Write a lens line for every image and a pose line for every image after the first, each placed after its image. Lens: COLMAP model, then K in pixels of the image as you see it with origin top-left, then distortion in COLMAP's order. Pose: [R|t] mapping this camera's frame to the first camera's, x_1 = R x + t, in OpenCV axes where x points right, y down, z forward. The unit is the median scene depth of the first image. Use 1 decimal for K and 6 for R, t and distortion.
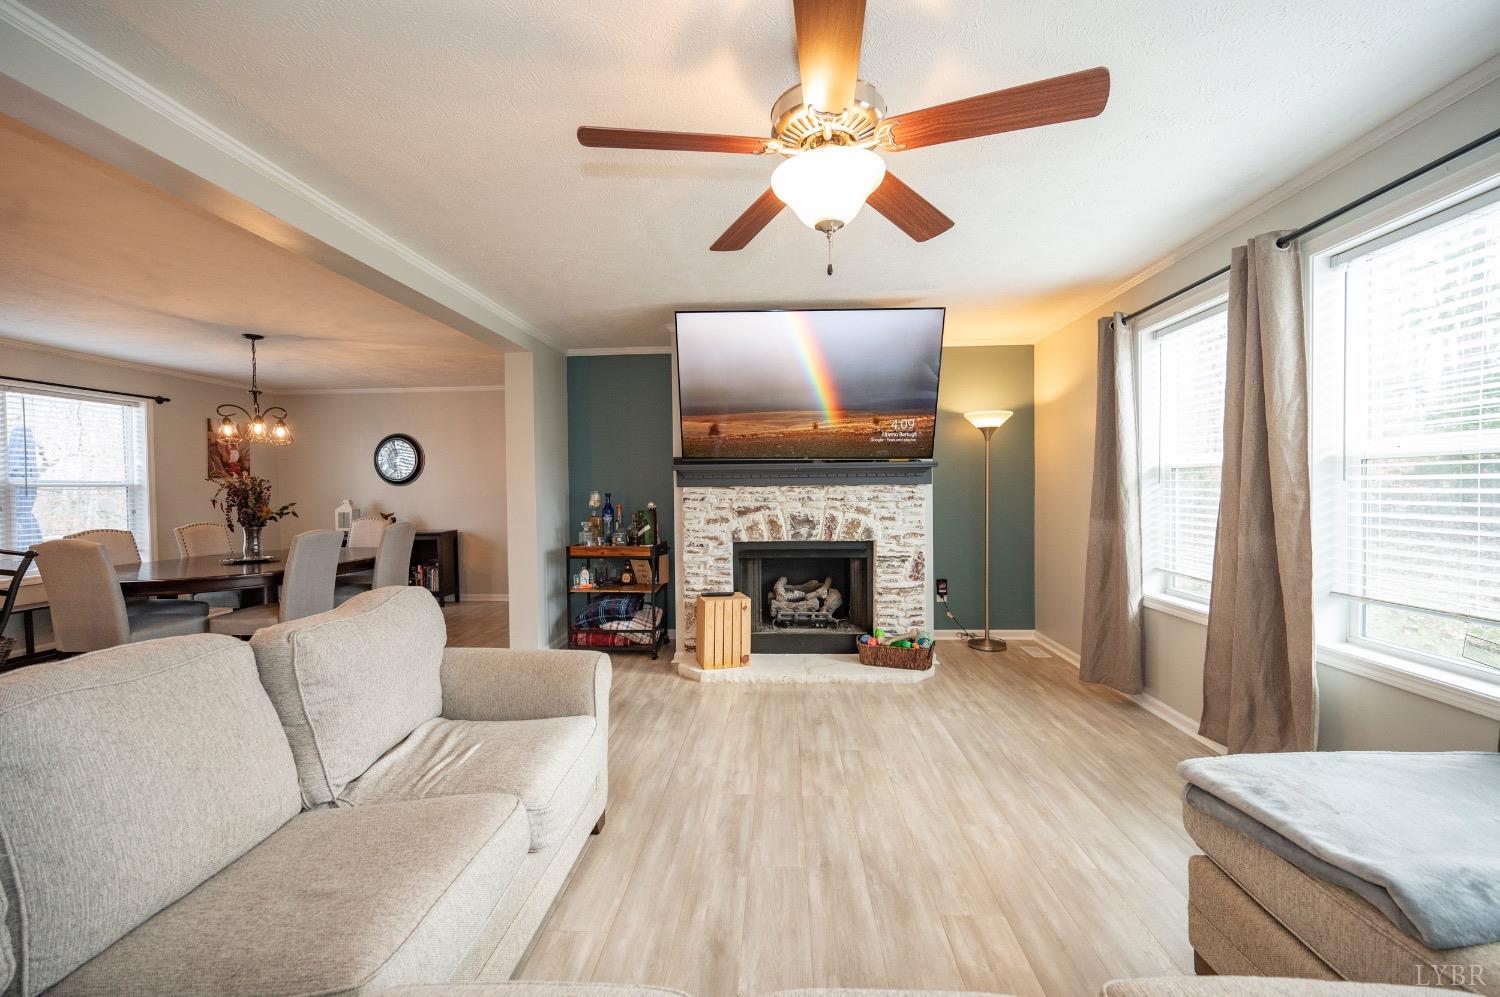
lens RADIAL K [[580.8, 0, 747.6], [0, 580.8, 497.0], [0, 0, 1]] dist [-0.001889, 0.000215]
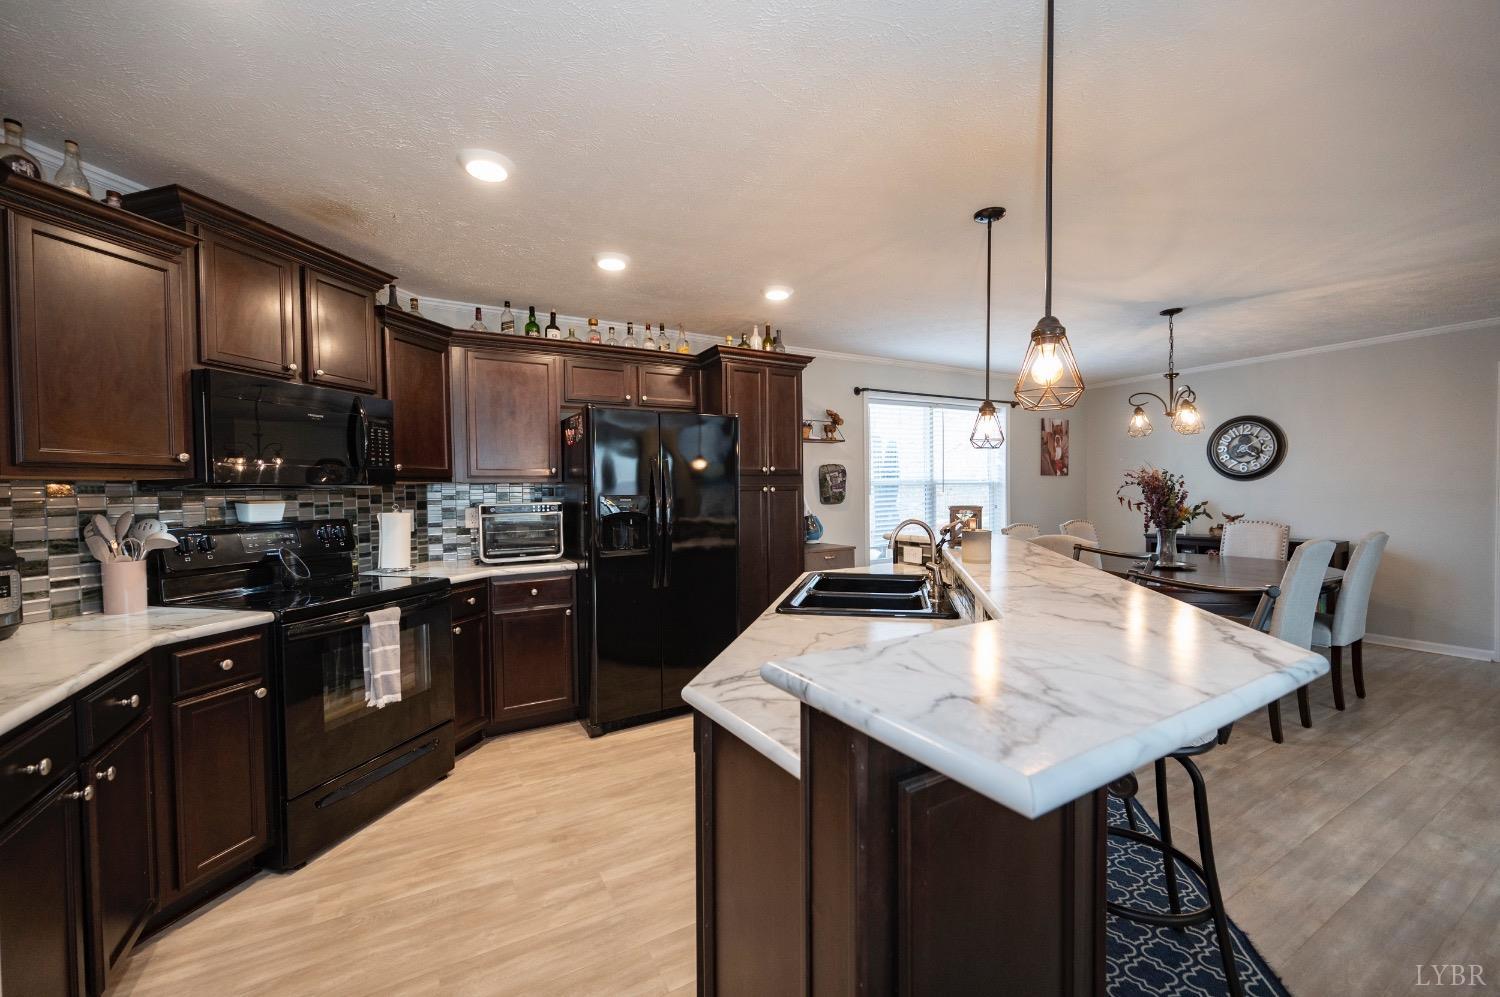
lens RADIAL K [[580.8, 0, 737.3], [0, 580.8, 505.5], [0, 0, 1]] dist [-0.001889, 0.000215]
pose [[0.530072, 0.023684, -0.847622, -0.445662], [-0.006368, 0.999693, 0.023950, 0.000239], [0.847929, -0.007298, 0.530060, -0.029431]]
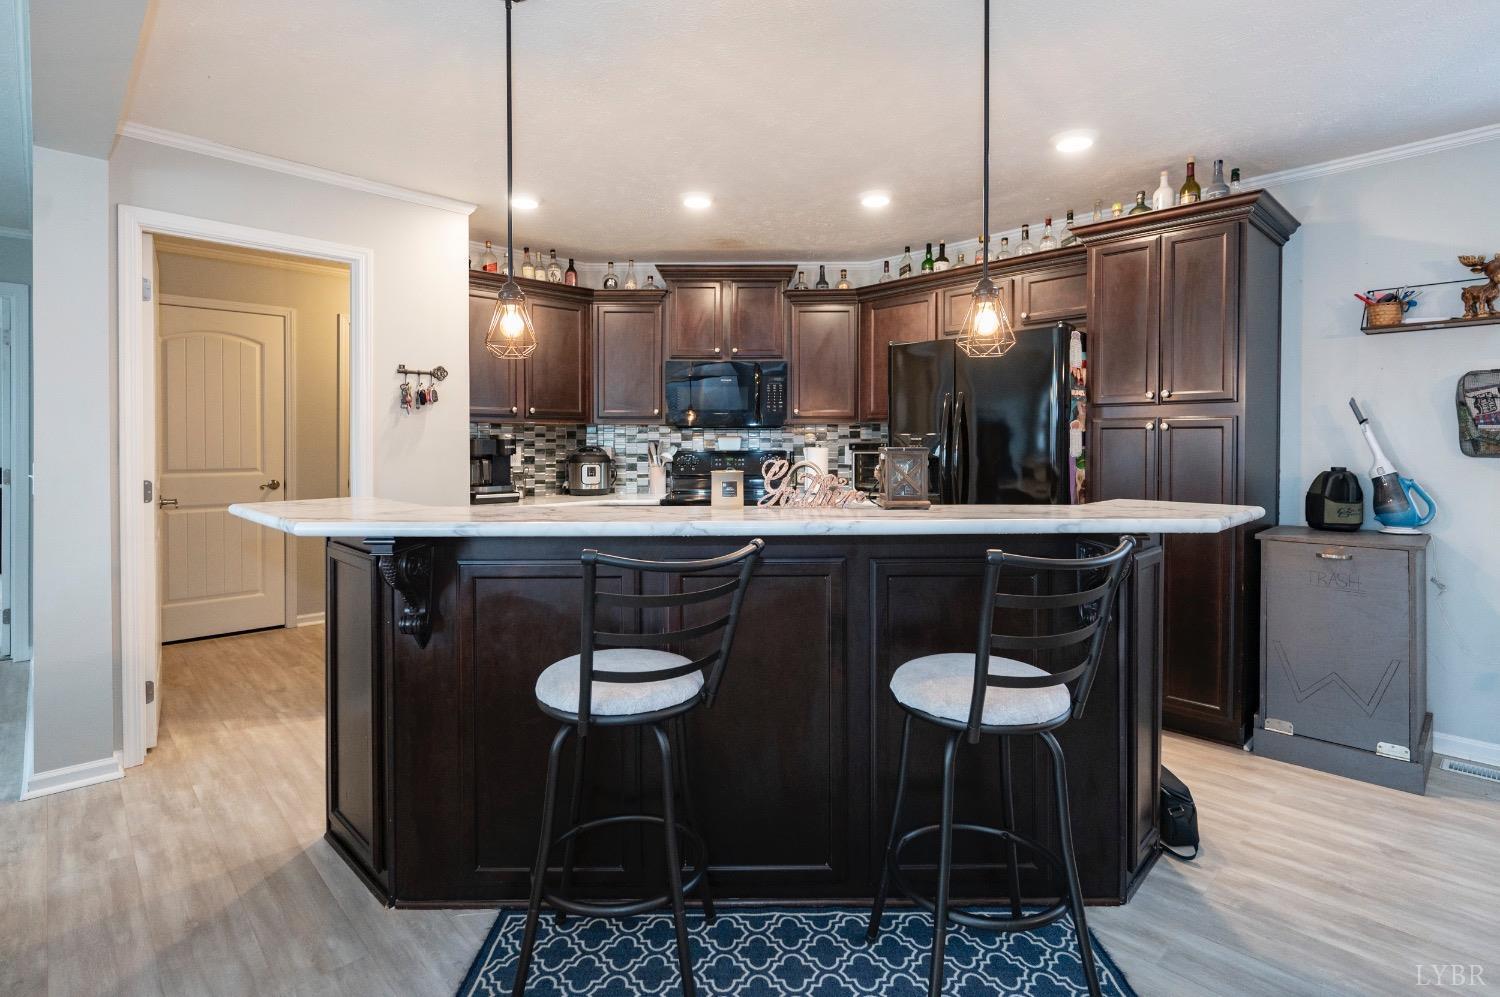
lens RADIAL K [[722.5, 0, 750.5], [0, 722.5, 452.3], [0, 0, 1]] dist [0.004795, 0.000974]
pose [[-0.679439, 0.023036, -0.733370, -0.385477], [-0.002971, 0.999412, 0.034146, -0.001721], [0.733726, 0.025379, -0.678972, 0.675138]]
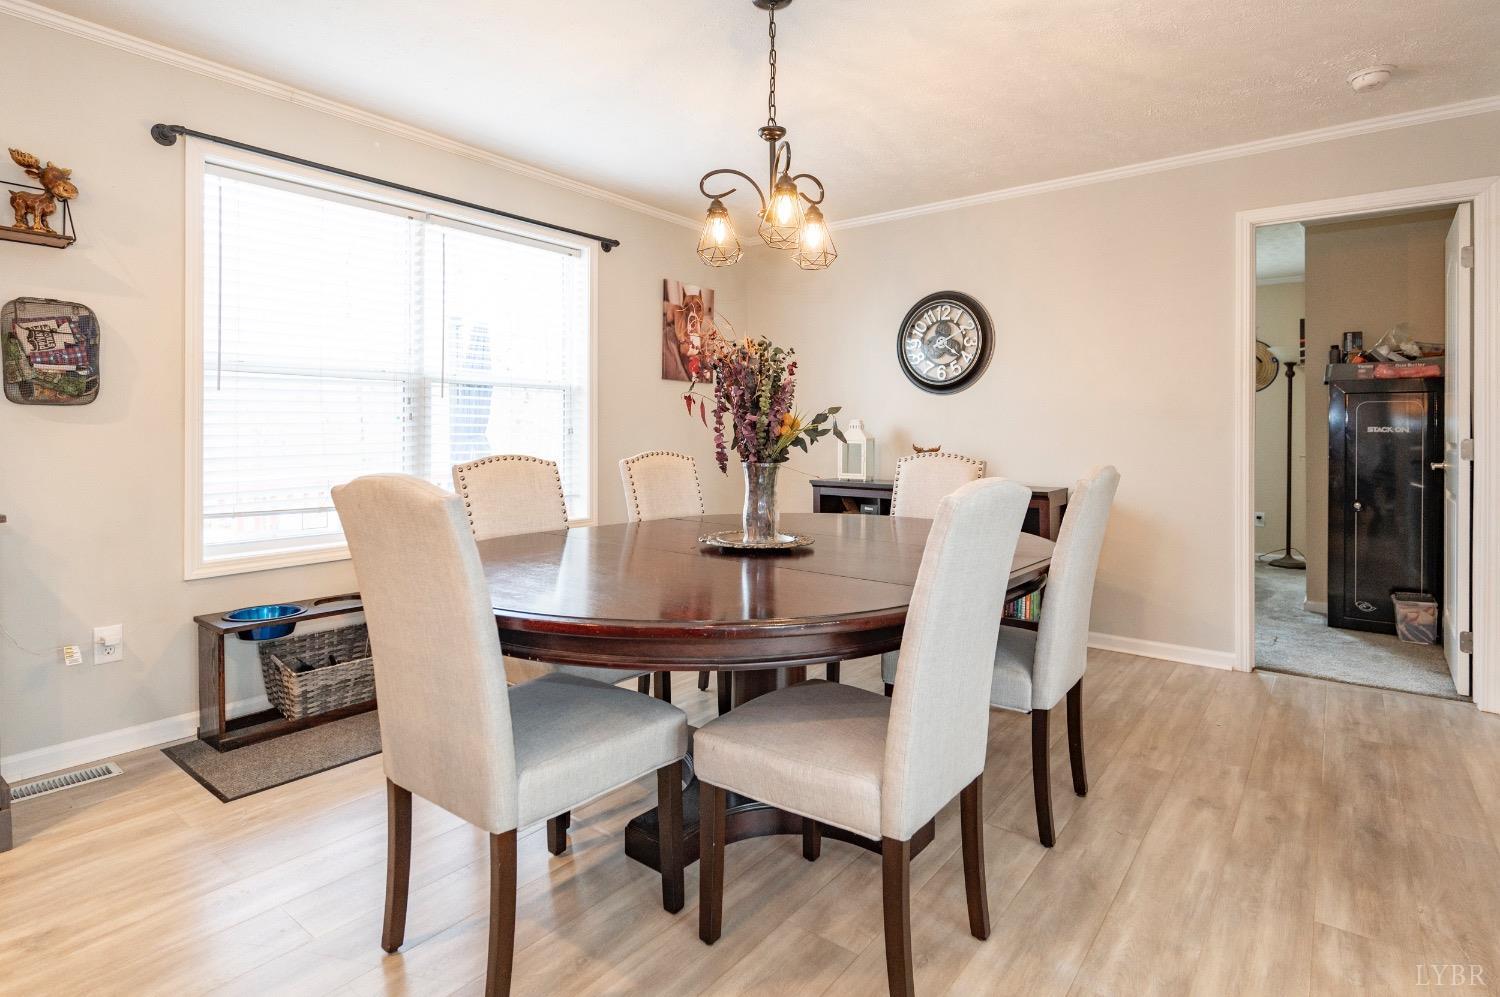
lens RADIAL K [[760.8, 0, 755.1], [0, 760.8, 430.0], [0, 0, 1]] dist [0.000223, -0.002267]
pose [[0.825995, 0.012601, -0.563537, -0.553199], [-0.023792, 0.999639, -0.012519, 0.036185], [0.563175, 0.023748, 0.825996, 0.552911]]
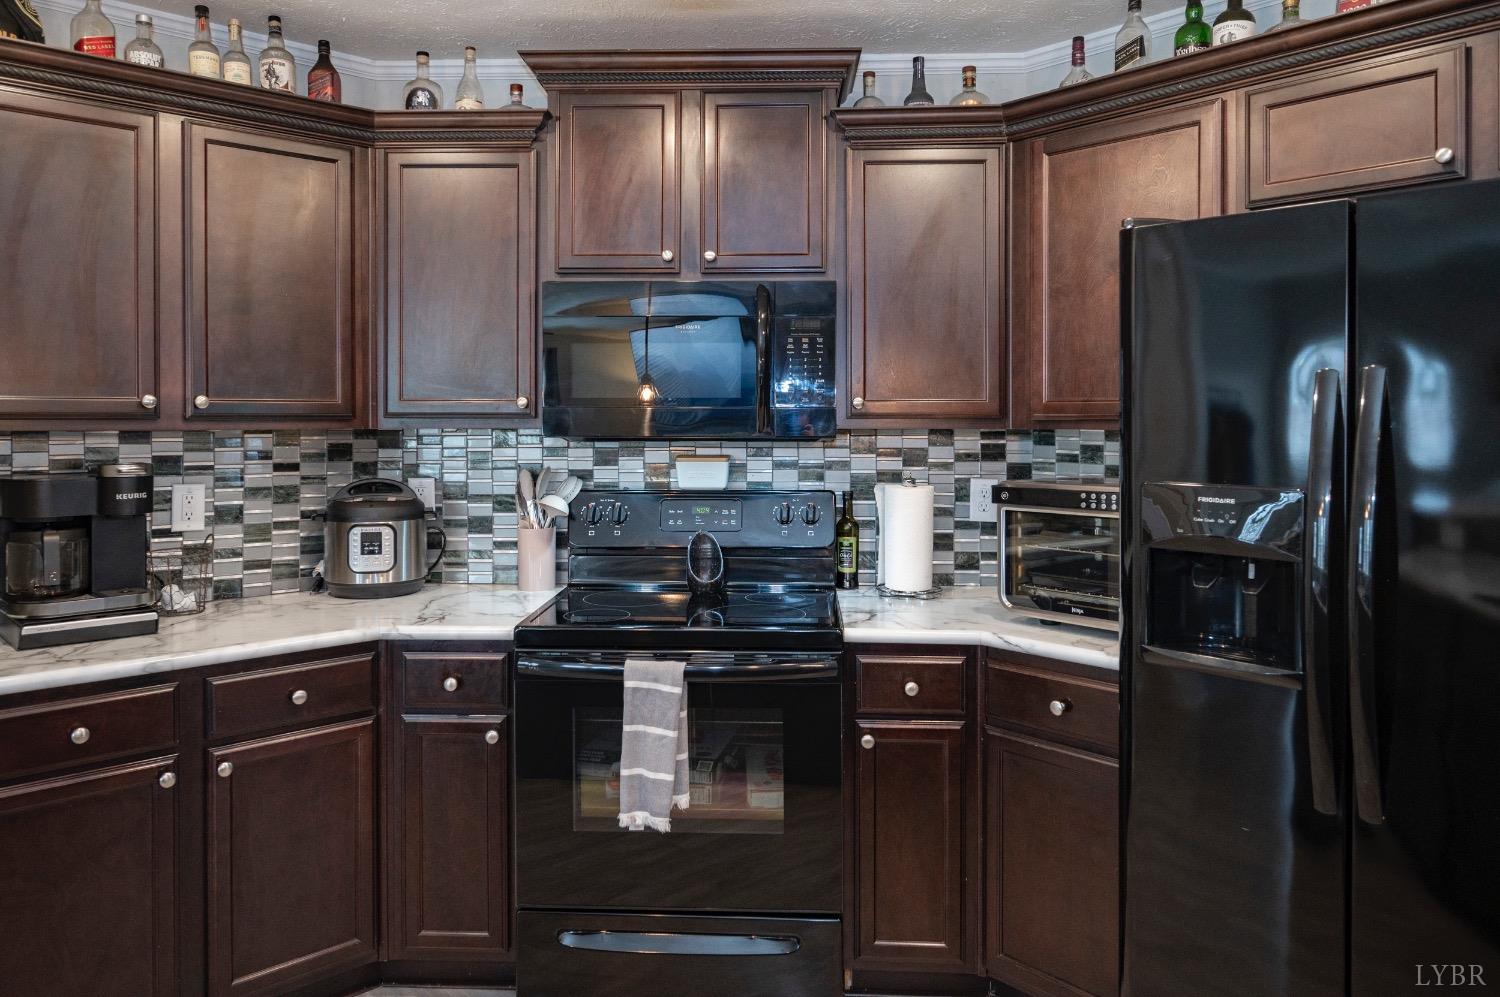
lens RADIAL K [[1050.7, 0, 743.7], [0, 1050.7, 419.0], [0, 0, 1]] dist [-0.016436, 0.005662]
pose [[-0.707914, 0.010562, -0.706219, -0.715456], [-0.004684, 0.999796, 0.019647, -0.027659], [0.706283, 0.017216, -0.707720, 0.401411]]
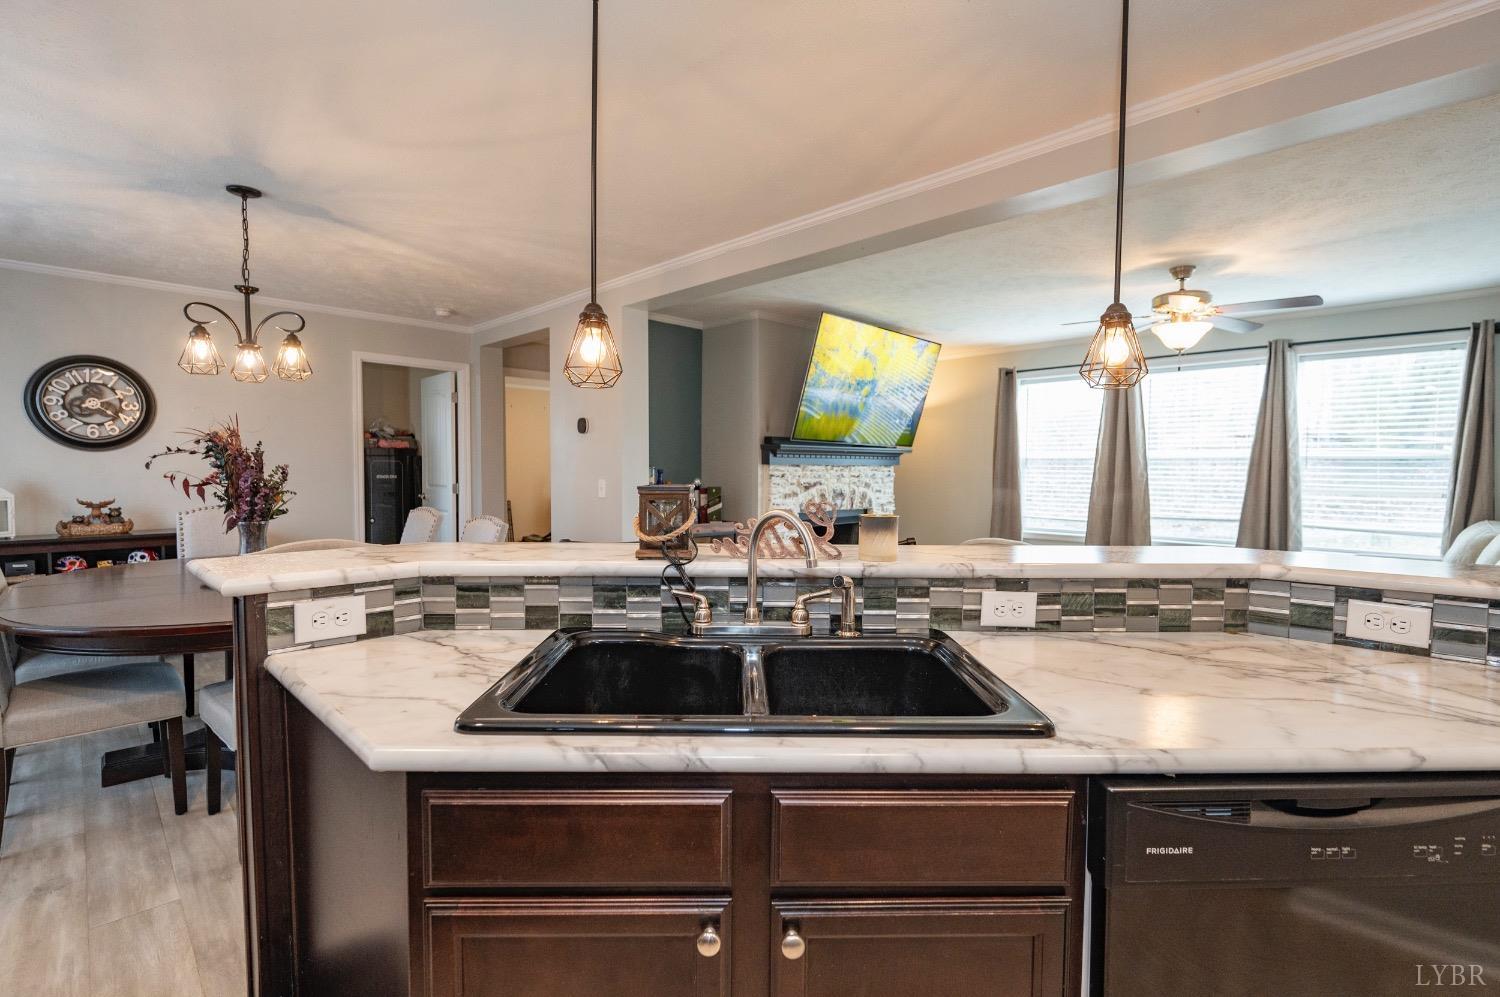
lens RADIAL K [[697.0, 0, 748.9], [0, 697.0, 490.5], [0, 0, 1]] dist [0.013394, 0.000468]
pose [[0.675196, -0.010968, 0.737557, -1.029197], [-0.000922, 0.999876, 0.015713, 0.010359], [-0.737638, -0.011289, 0.675102, 0.148014]]
